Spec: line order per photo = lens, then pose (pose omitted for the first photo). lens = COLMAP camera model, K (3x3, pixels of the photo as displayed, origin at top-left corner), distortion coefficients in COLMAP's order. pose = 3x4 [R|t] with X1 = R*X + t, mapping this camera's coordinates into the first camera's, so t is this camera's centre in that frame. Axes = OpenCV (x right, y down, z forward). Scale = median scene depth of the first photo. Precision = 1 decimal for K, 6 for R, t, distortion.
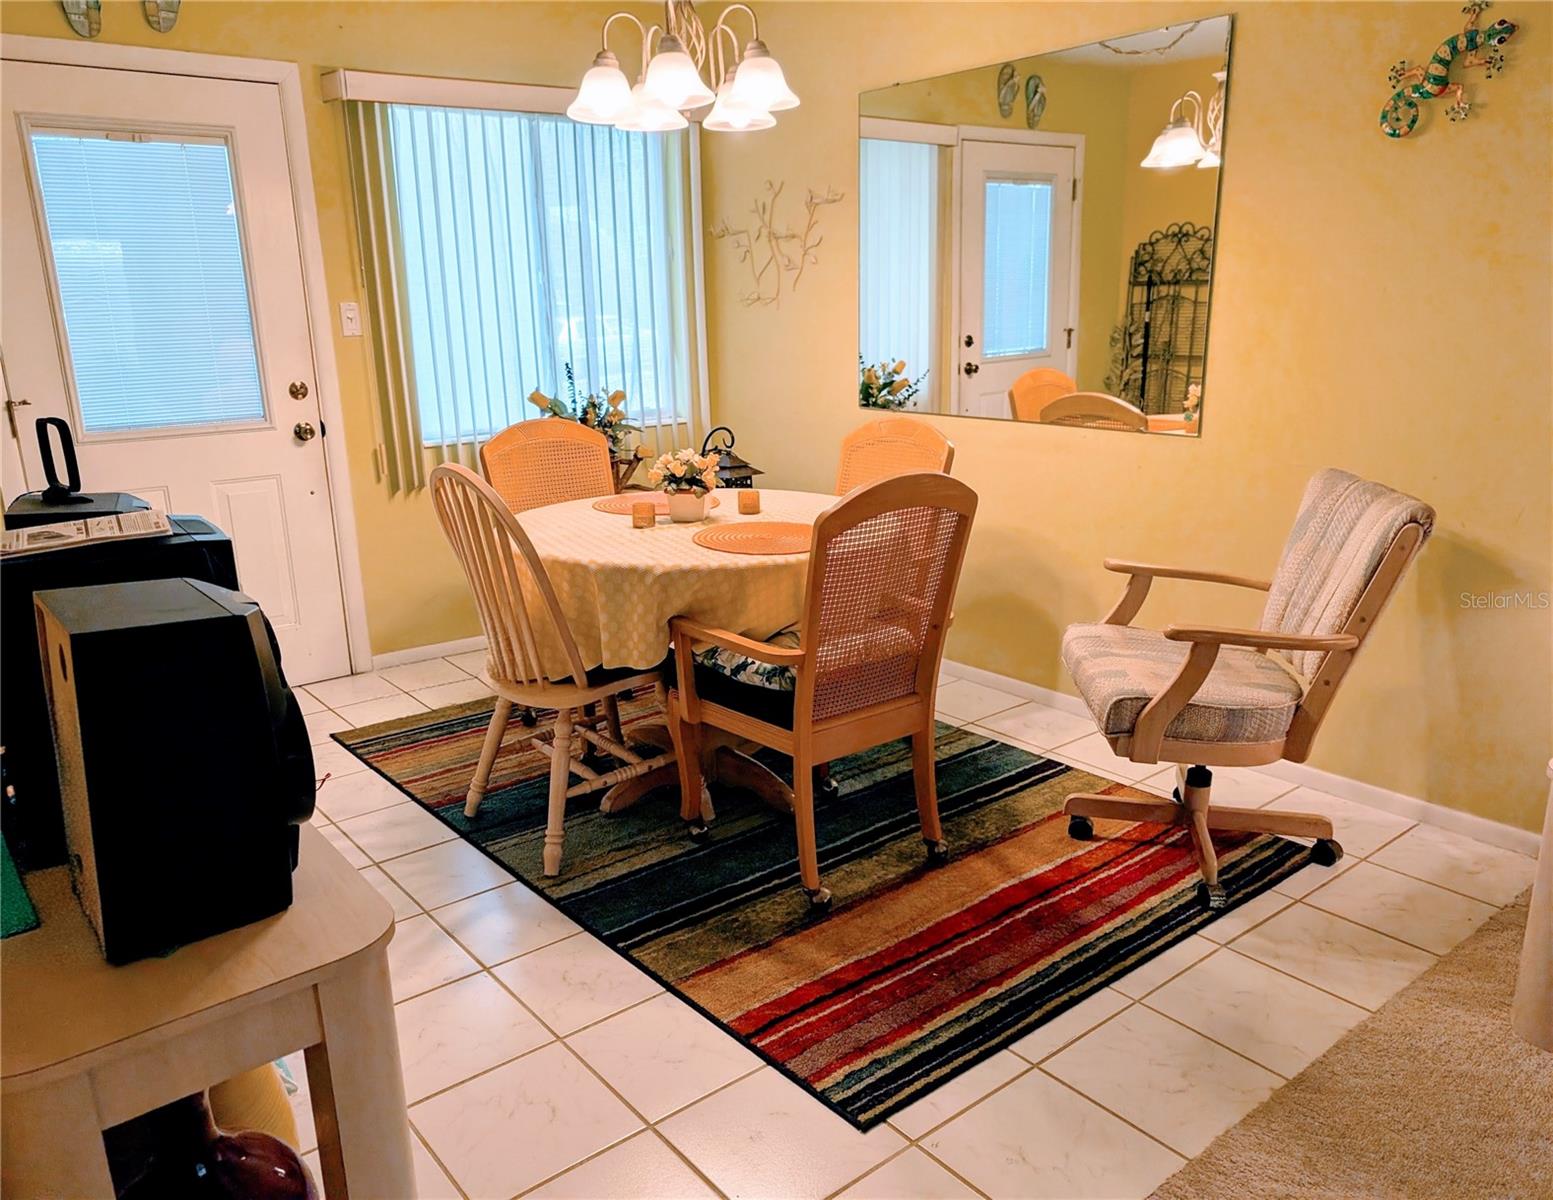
lens RADIAL K [[1171.2, 0, 777.4], [0, 1171.2, 602.4], [0, 0, 1]] dist [-0.003345, -0.000597]
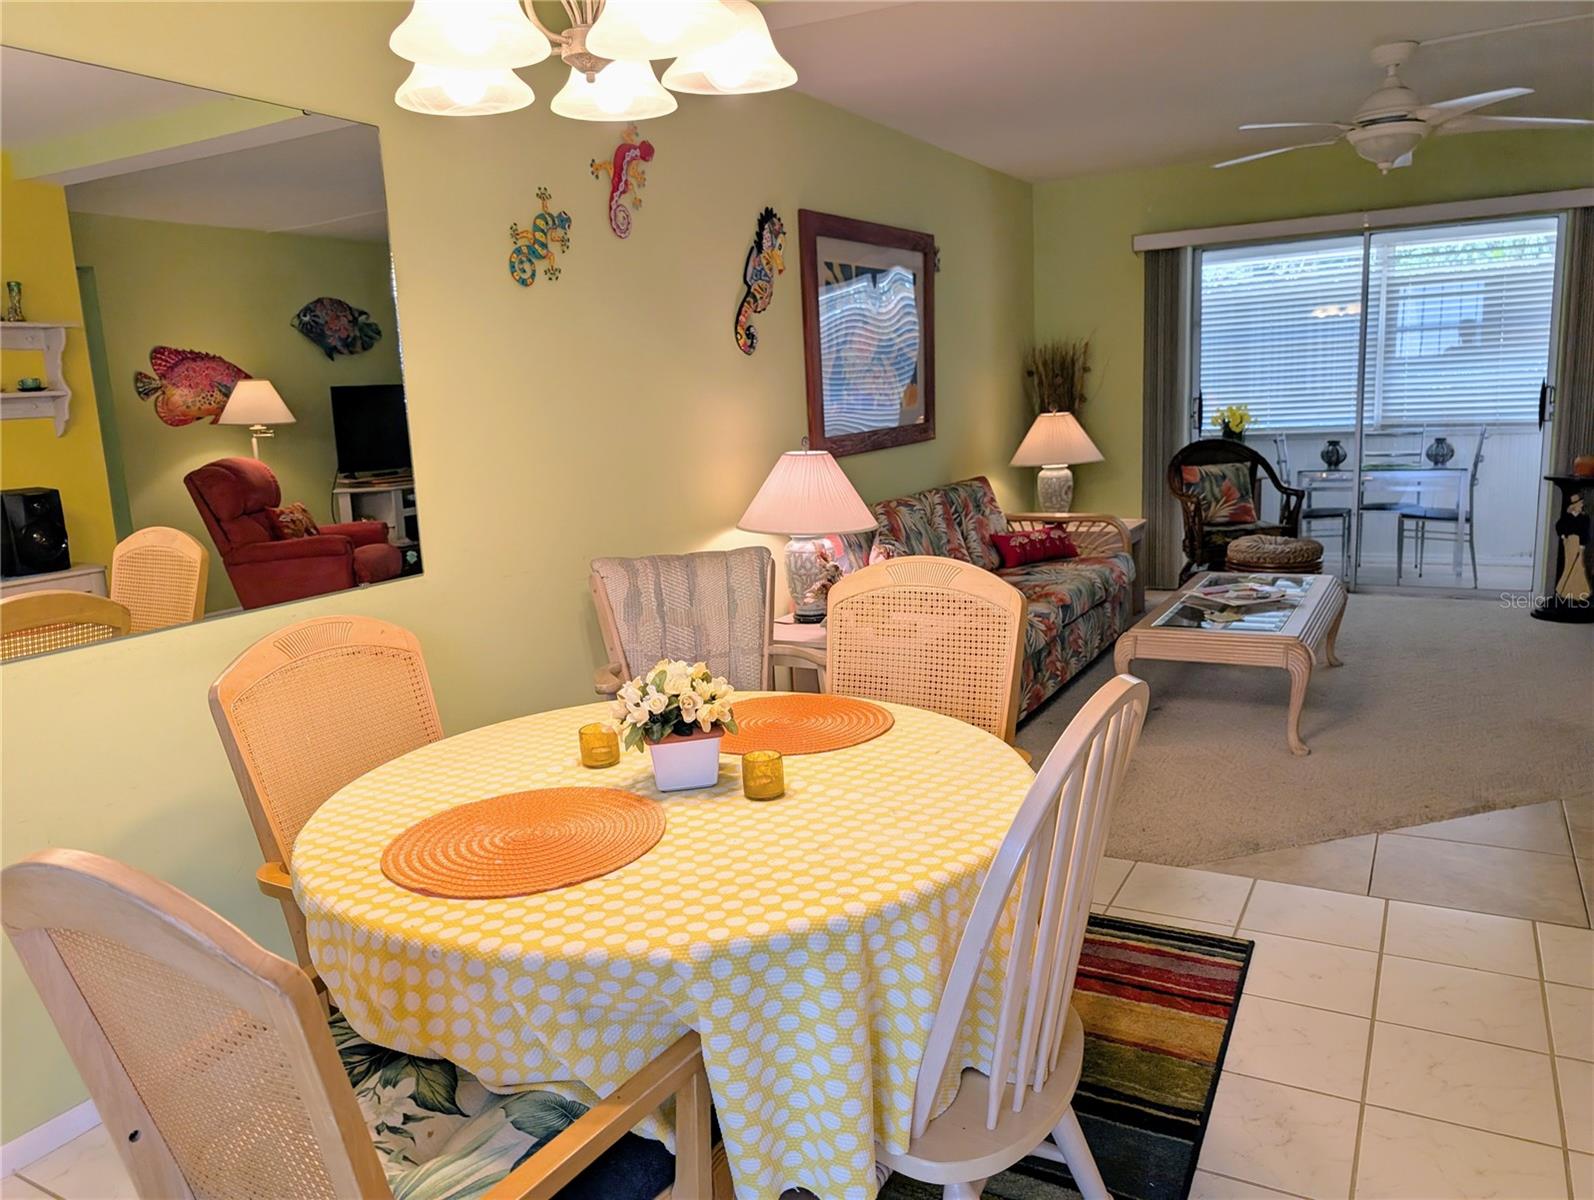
lens RADIAL K [[1152.4, 0, 799.2], [0, 1152.4, 590.1], [0, 0, 1]] dist [0.018665, -0.021690]
pose [[-0.372903, -0.119780, 0.920107, -0.764646], [0.287124, 0.928065, 0.237183, -0.353757], [-0.882328, 0.352630, -0.311686, 1.393467]]
